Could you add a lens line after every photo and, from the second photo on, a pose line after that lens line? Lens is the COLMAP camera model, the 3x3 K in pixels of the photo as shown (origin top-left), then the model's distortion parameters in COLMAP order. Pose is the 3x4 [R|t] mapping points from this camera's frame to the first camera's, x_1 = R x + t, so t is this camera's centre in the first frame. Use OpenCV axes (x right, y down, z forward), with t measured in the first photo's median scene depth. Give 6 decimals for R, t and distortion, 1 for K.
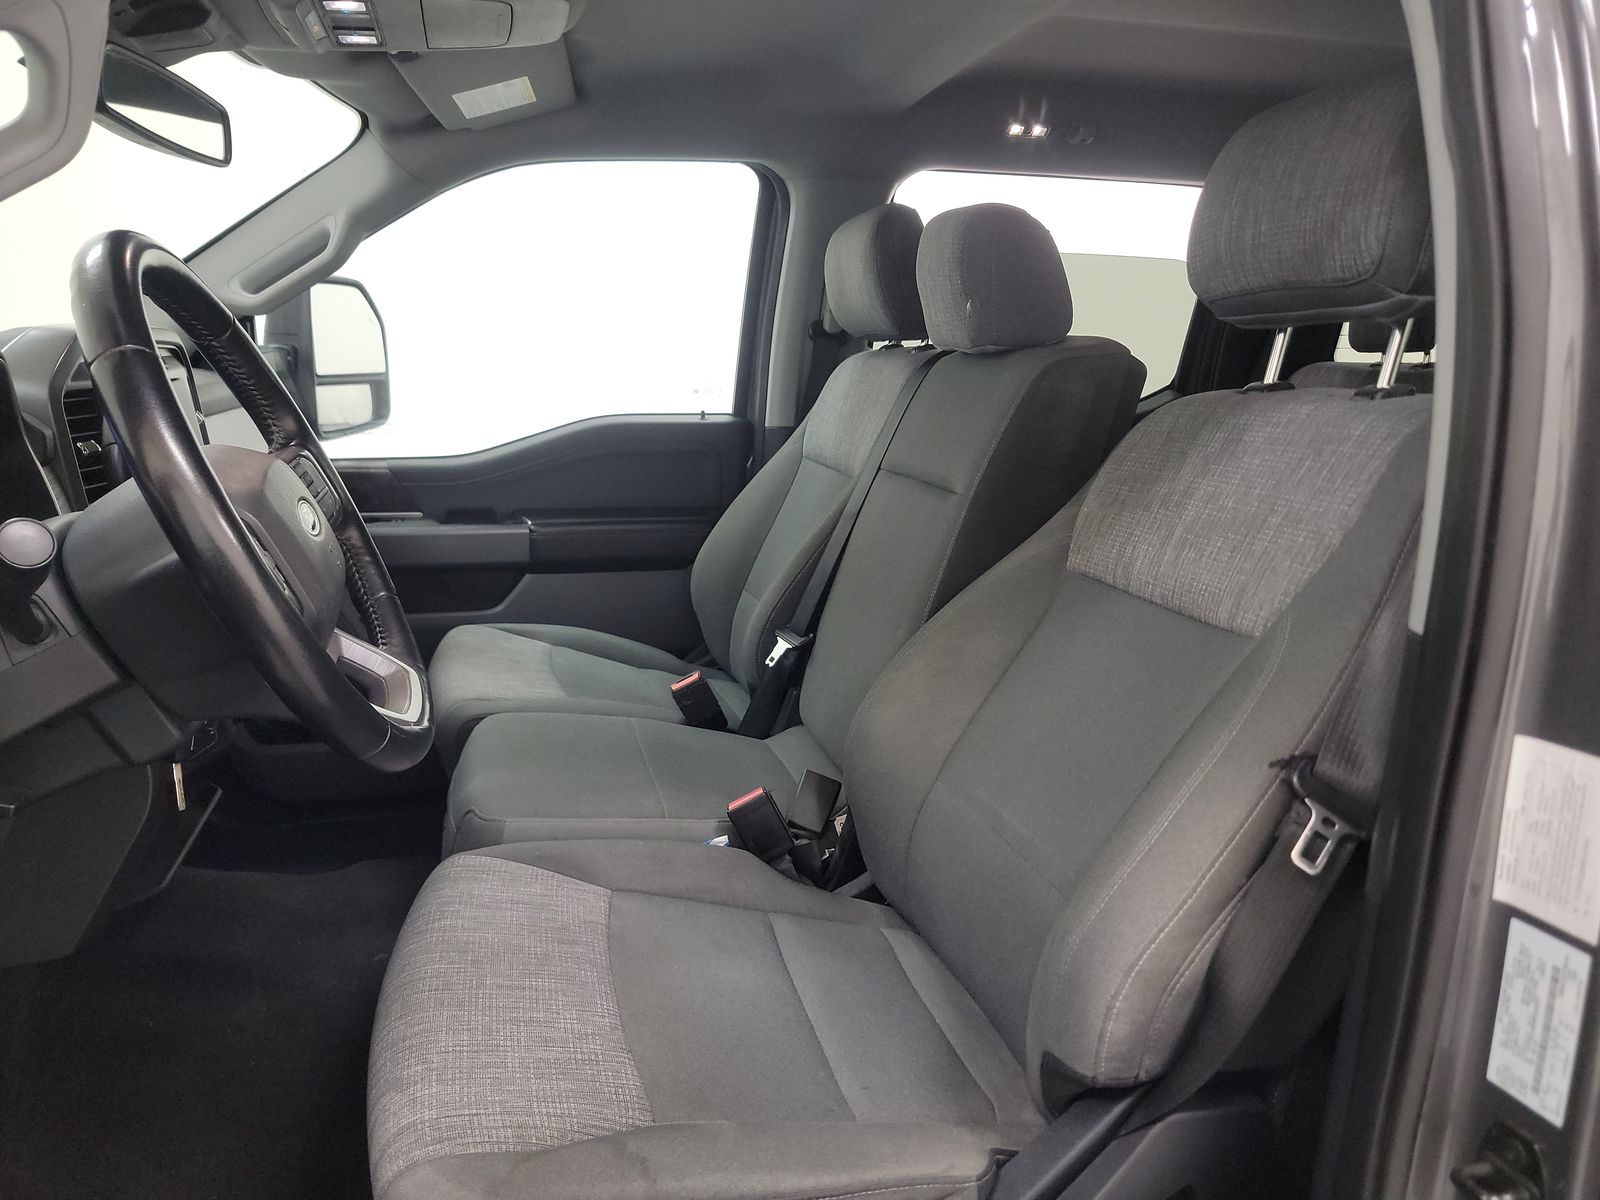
lens RADIAL K [[1098.9, 0, 800.0], [0, 1098.9, 600.0], [0, 0, 1]] dist [0.037047, -0.001576]
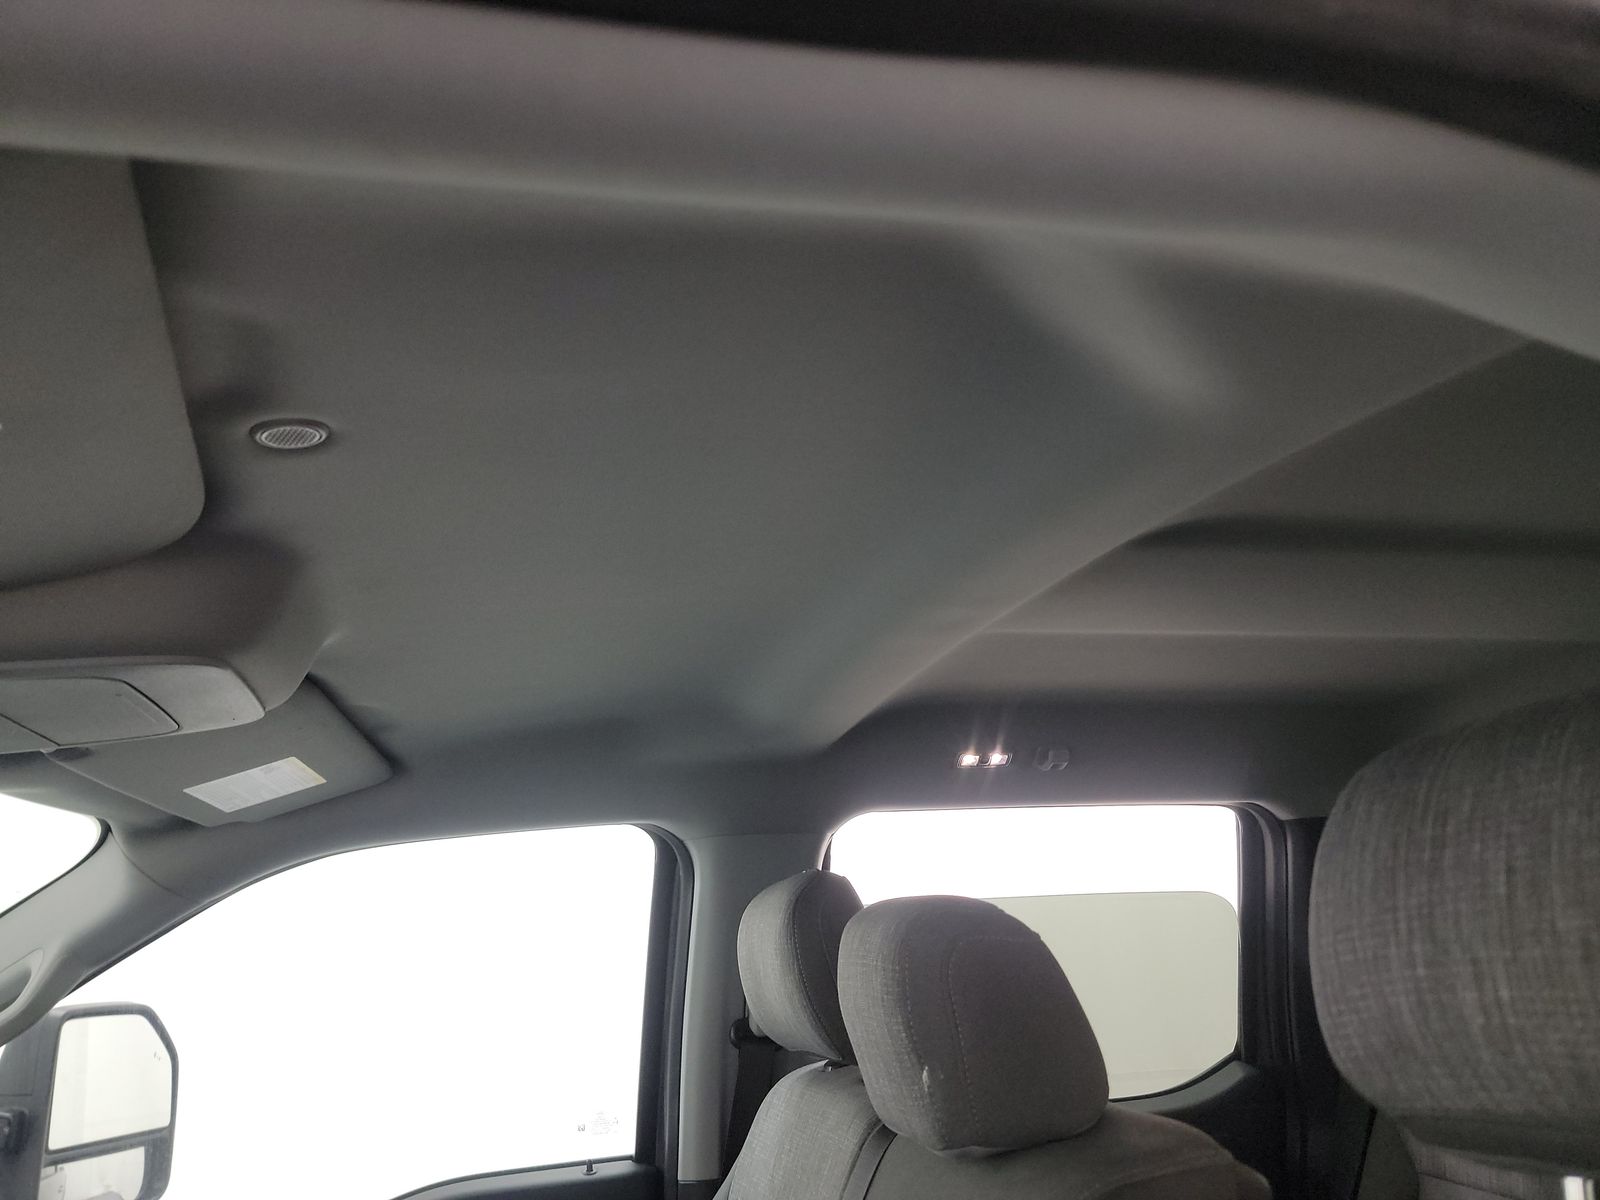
lens RADIAL K [[1146.5, 0, 809.9], [0, 1146.5, 603.8], [0, 0, 1]] dist [0.019097, -0.000067]
pose [[0.996605, -0.071940, 0.040032, 0.055092], [0.082315, 0.862168, -0.499890, -0.117194], [0.001448, 0.501488, 0.865163, 0.227619]]
